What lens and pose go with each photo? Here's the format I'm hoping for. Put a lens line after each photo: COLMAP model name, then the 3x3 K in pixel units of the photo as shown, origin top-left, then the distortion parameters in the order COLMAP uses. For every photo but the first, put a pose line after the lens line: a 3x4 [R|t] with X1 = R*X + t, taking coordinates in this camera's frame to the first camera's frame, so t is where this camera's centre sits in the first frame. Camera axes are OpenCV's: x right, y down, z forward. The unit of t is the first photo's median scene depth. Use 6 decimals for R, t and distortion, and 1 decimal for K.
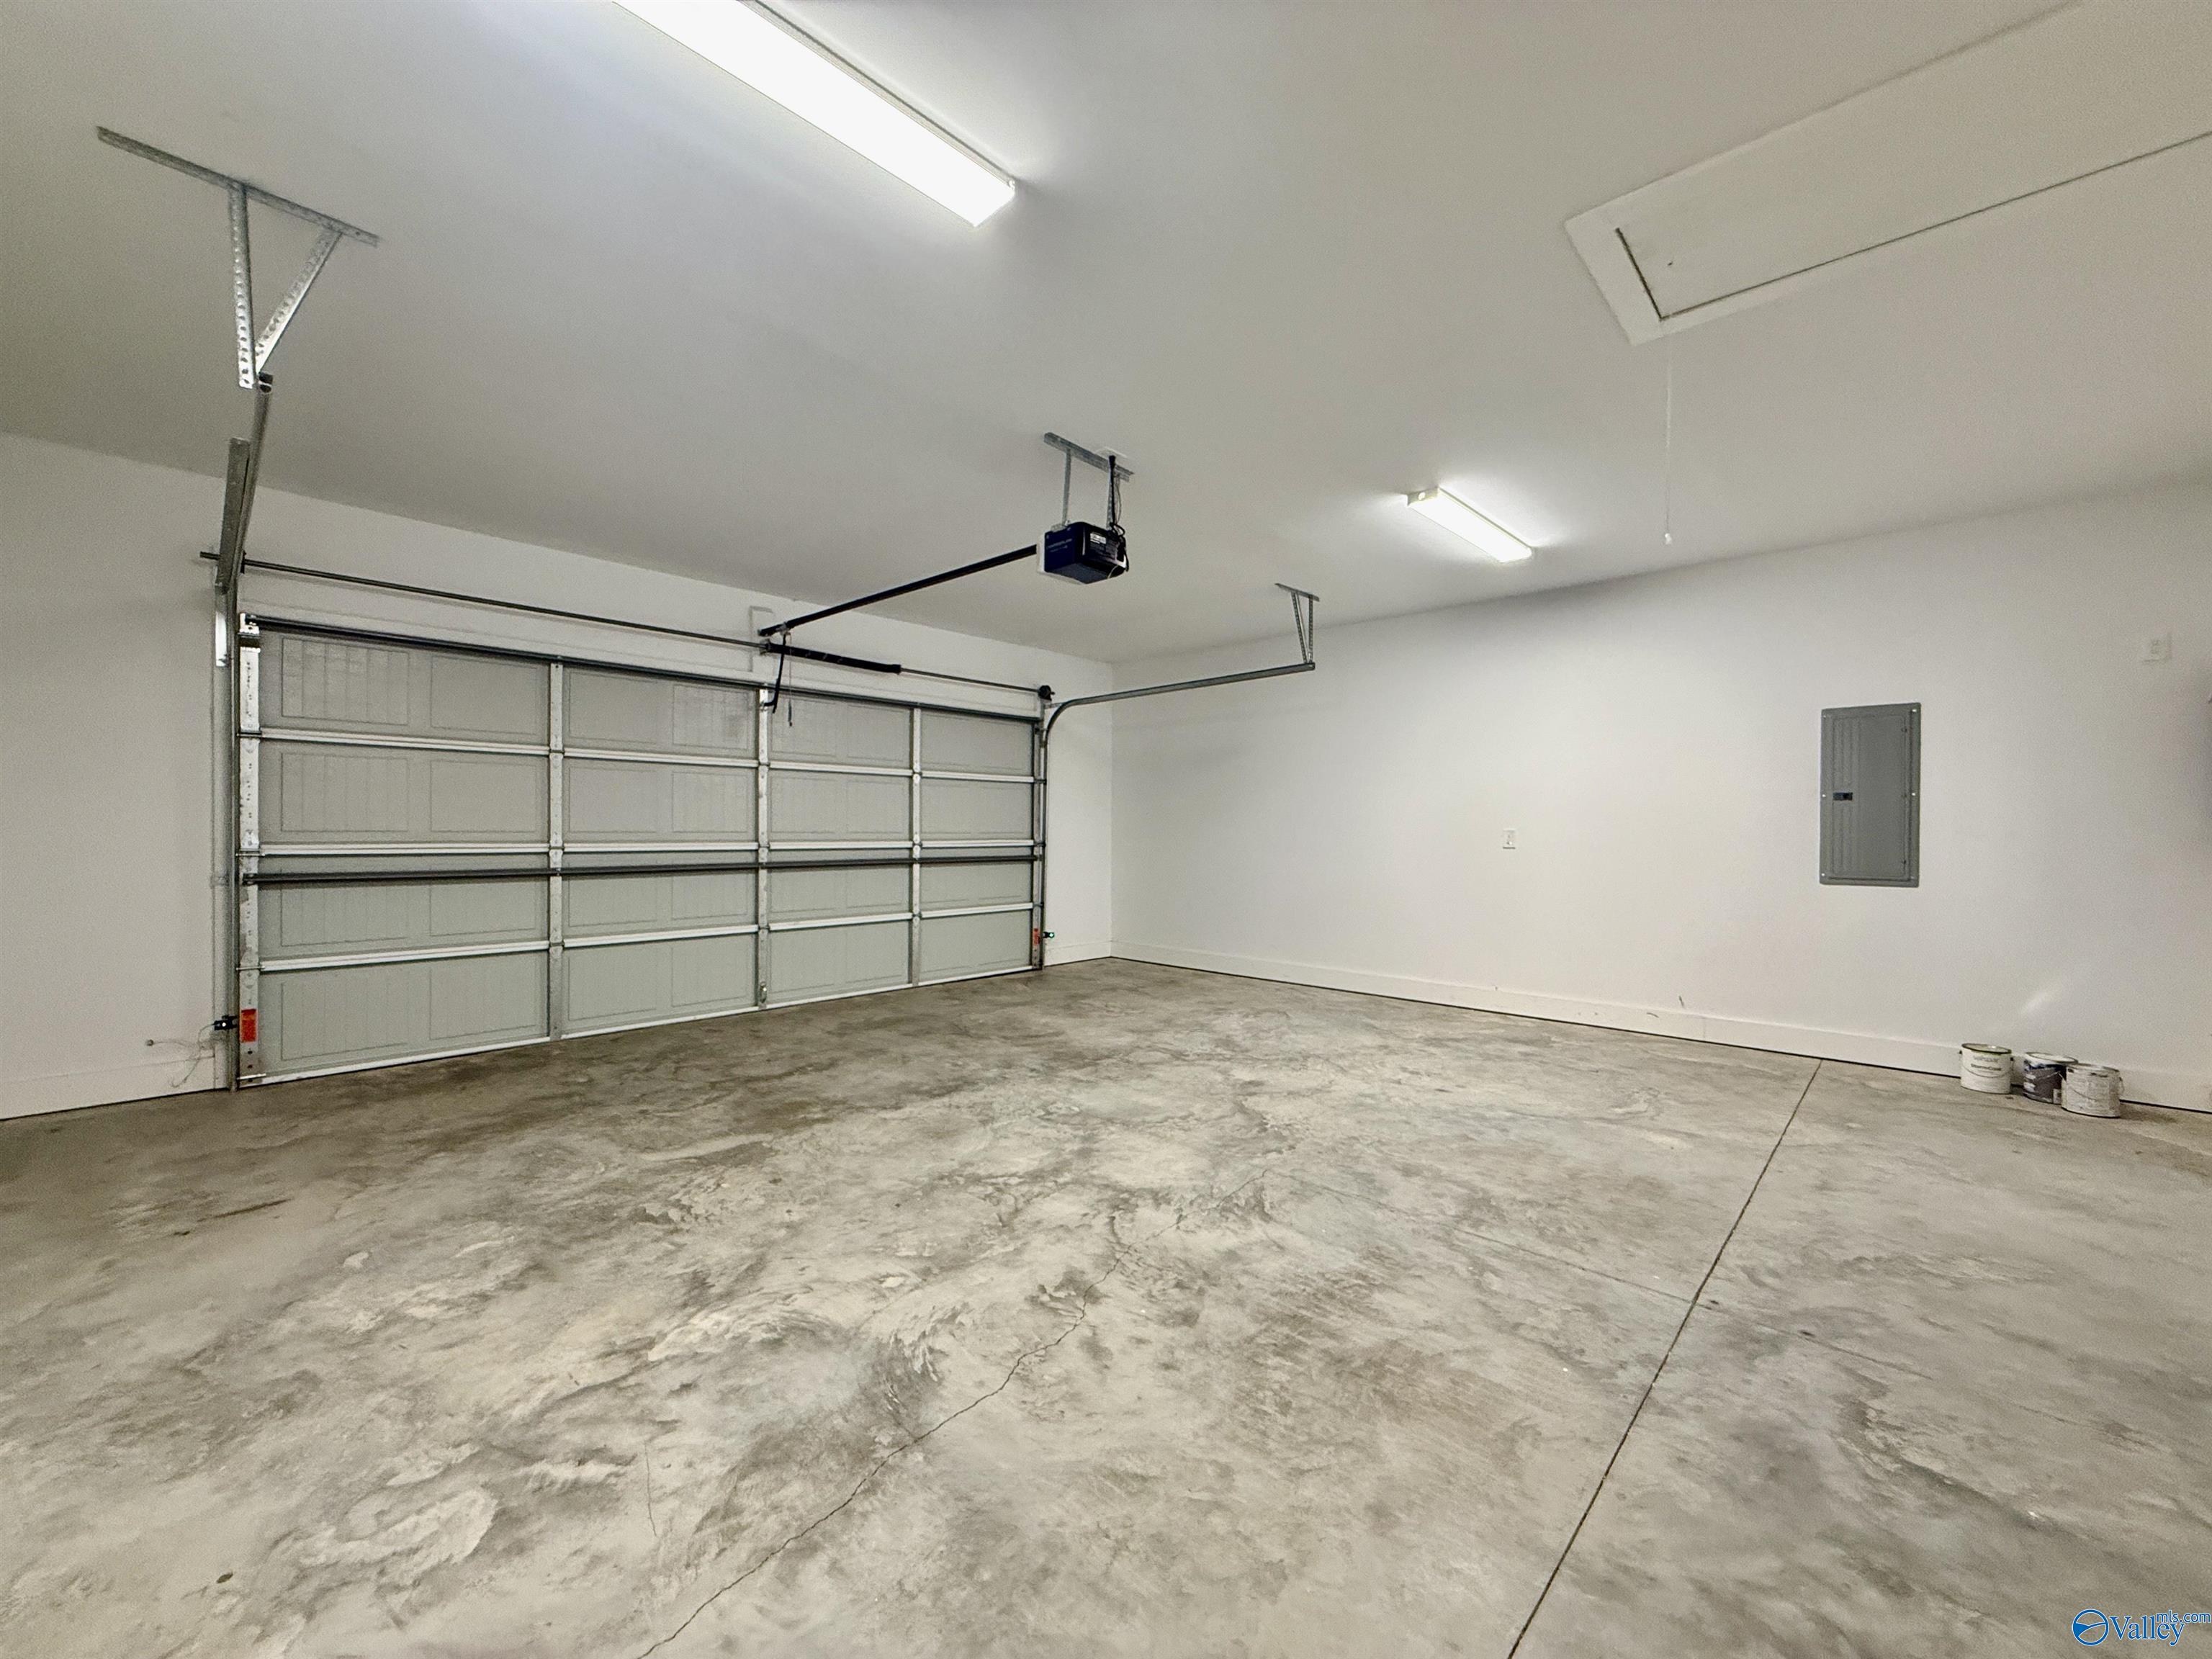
lens RADIAL K [[886.3, 0, 1102.7], [0, 886.3, 833.5], [0, 0, 1]] dist [0.000352, -0.000217]
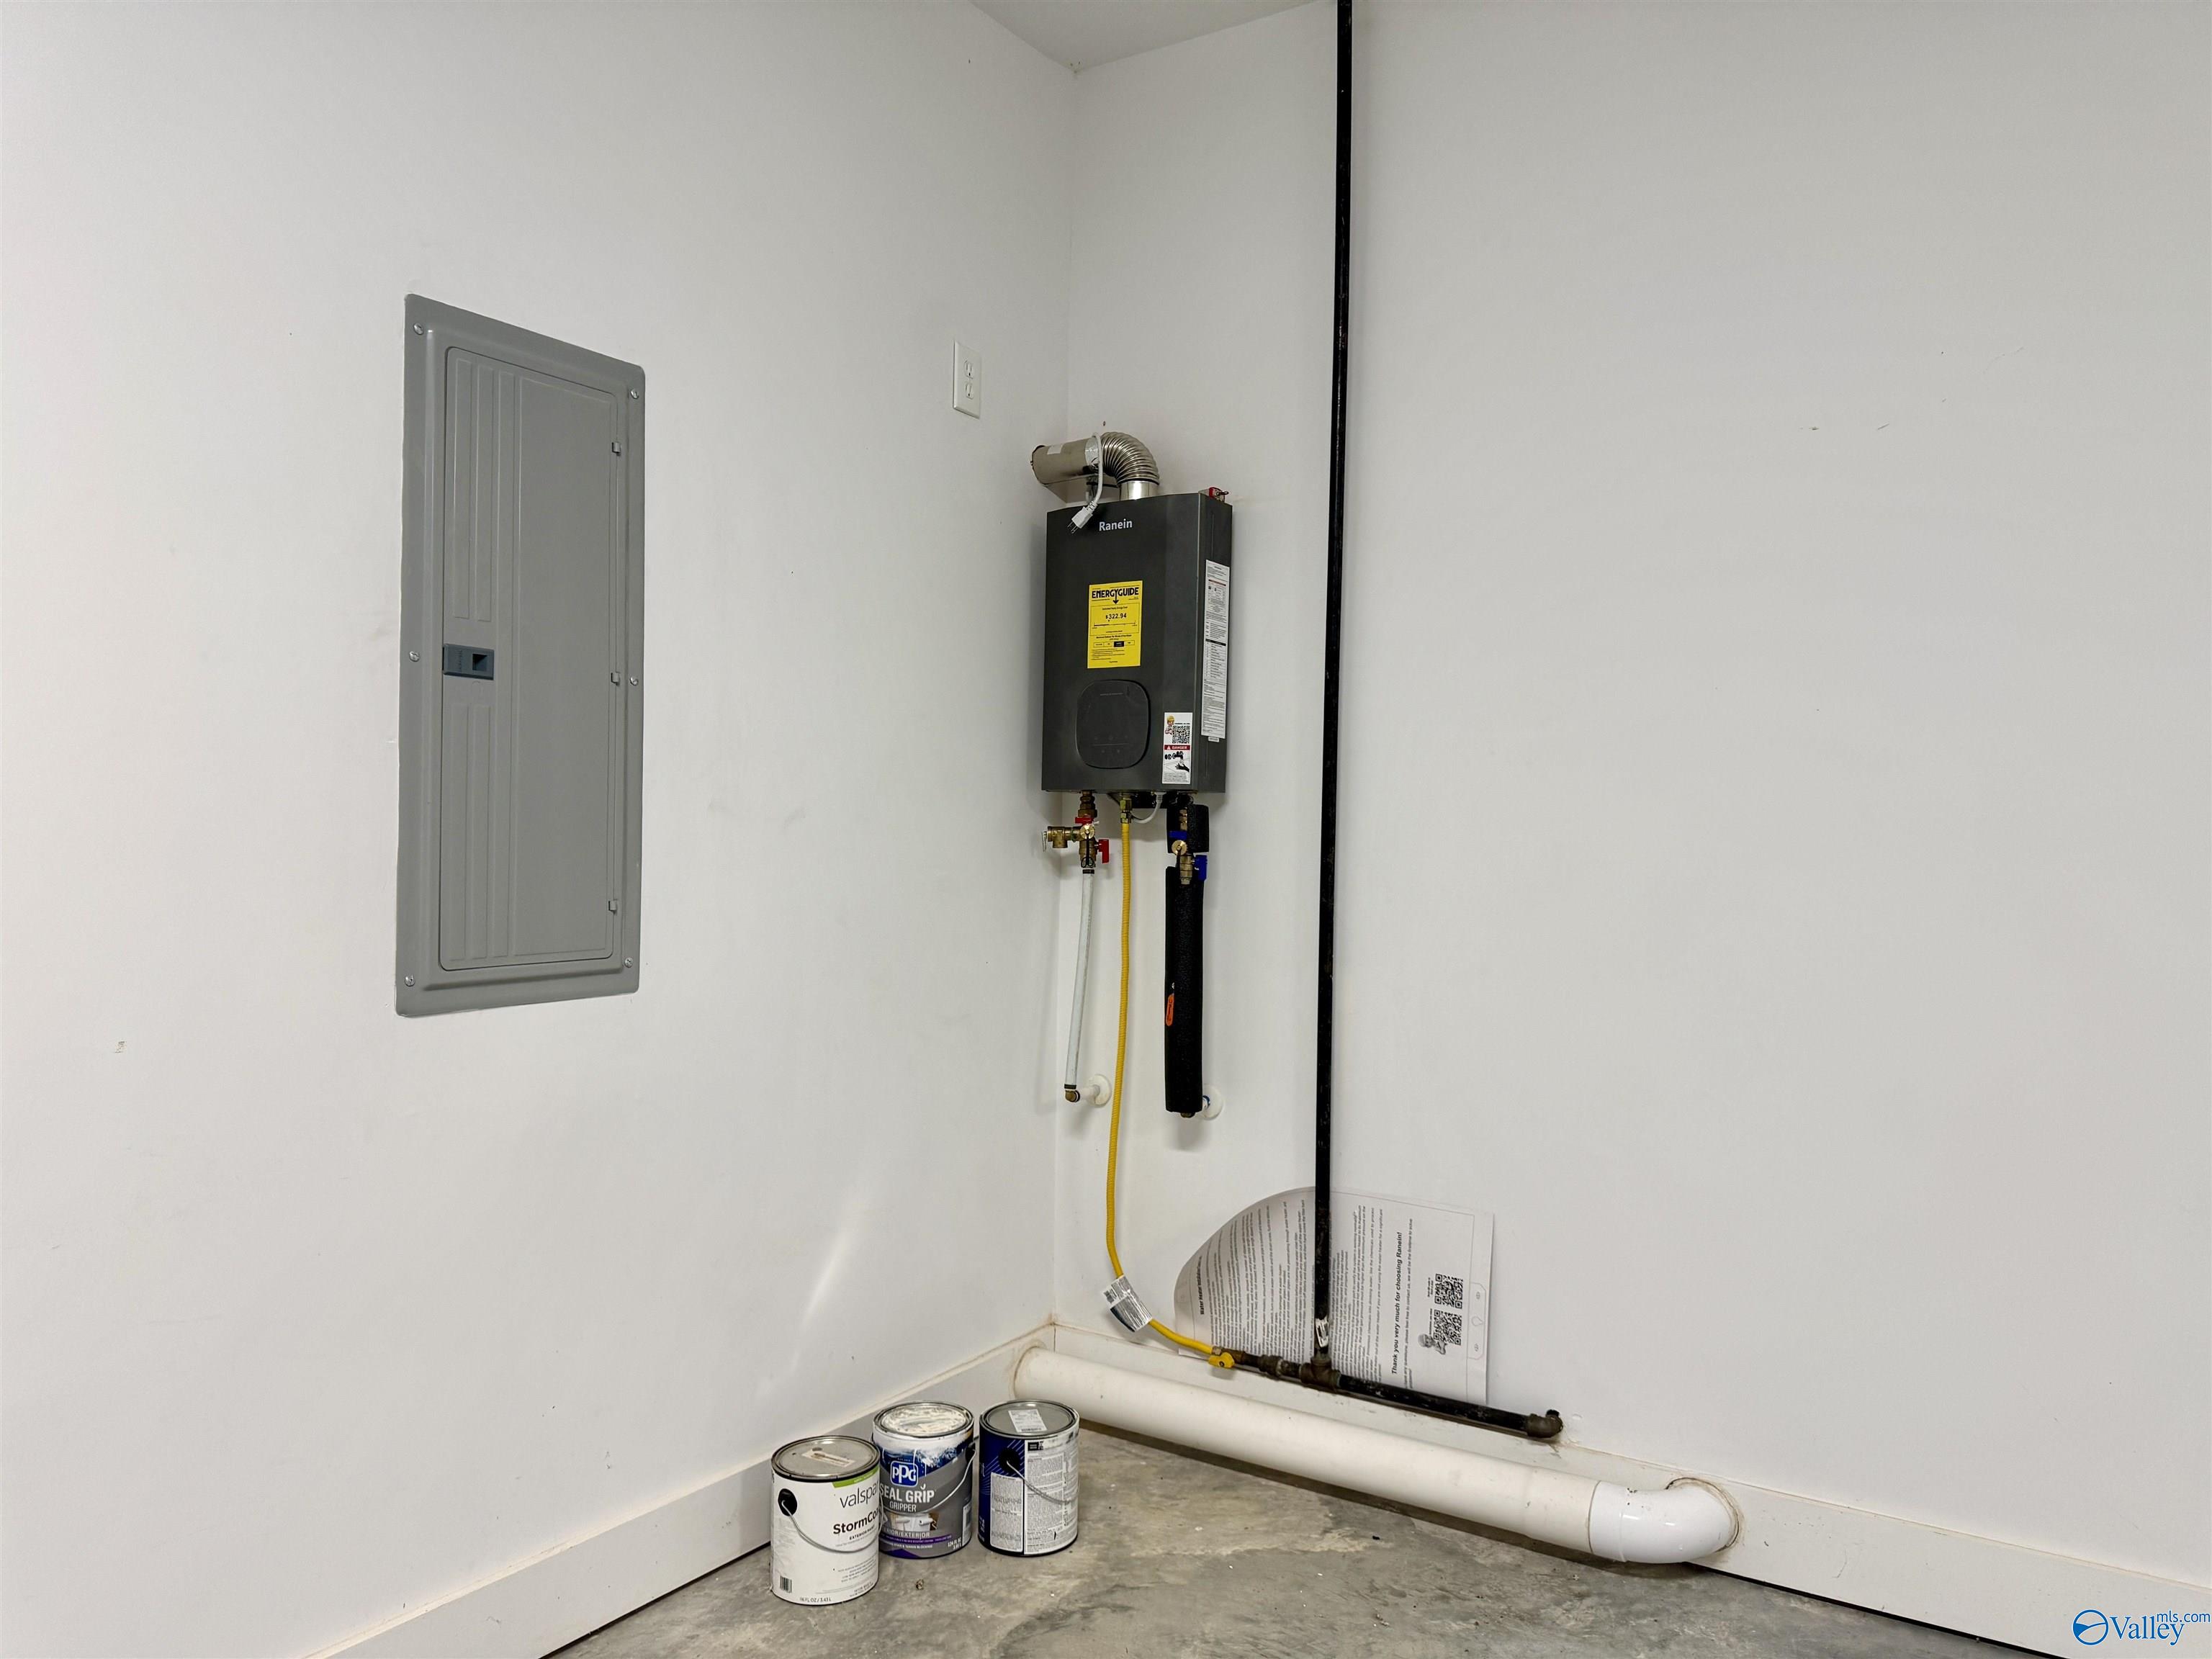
lens RADIAL K [[1556.3, 0, 1106.0], [0, 1556.3, 829.5], [0, 0, 1]] dist [0.003112, 0.000513]
pose [[-0.158384, -0.011132, 0.987315, 0.608651], [-0.010686, 0.999897, 0.009559, -0.000020], [-0.987320, -0.009037, -0.158487, 1.483659]]
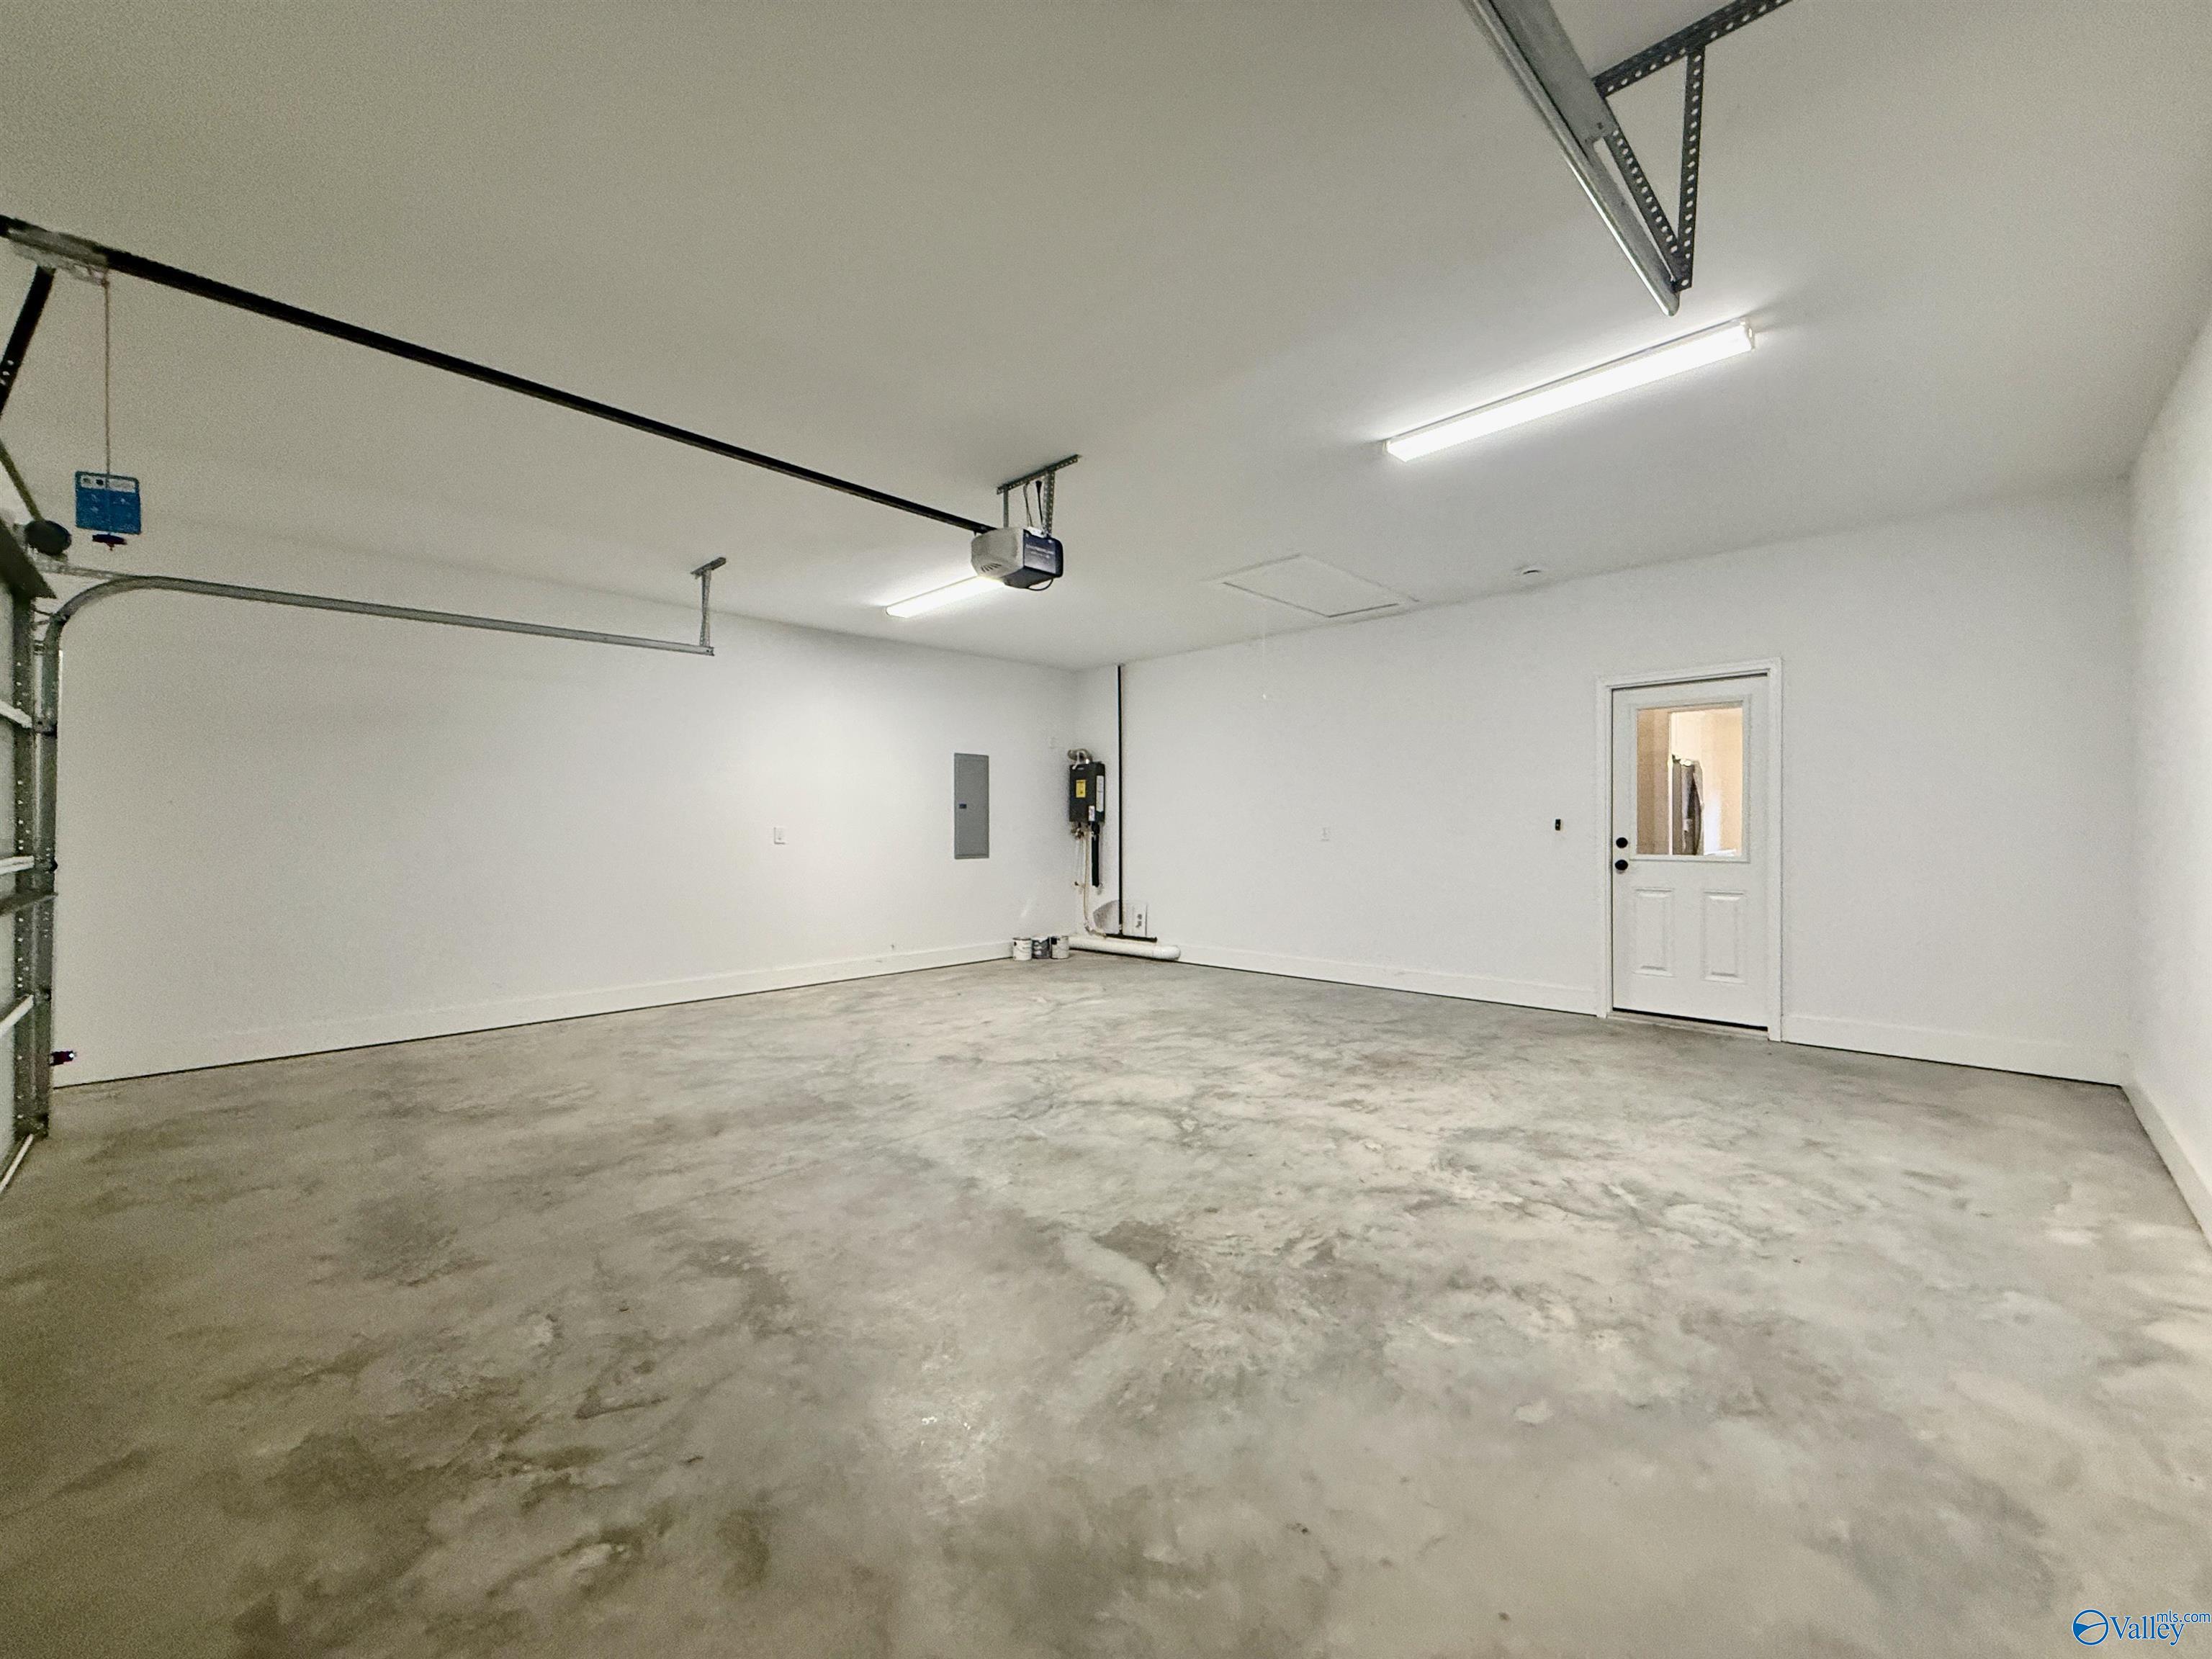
lens RADIAL K [[877.7, 0, 1101.5], [0, 877.7, 836.1], [0, 0, 1]] dist [0.000649, -0.000317]
pose [[0.020711, -0.016321, 0.999652, -1.377877], [0.009612, 0.999824, 0.016125, -0.016436], [-0.999739, 0.009275, 0.020864, 1.172929]]
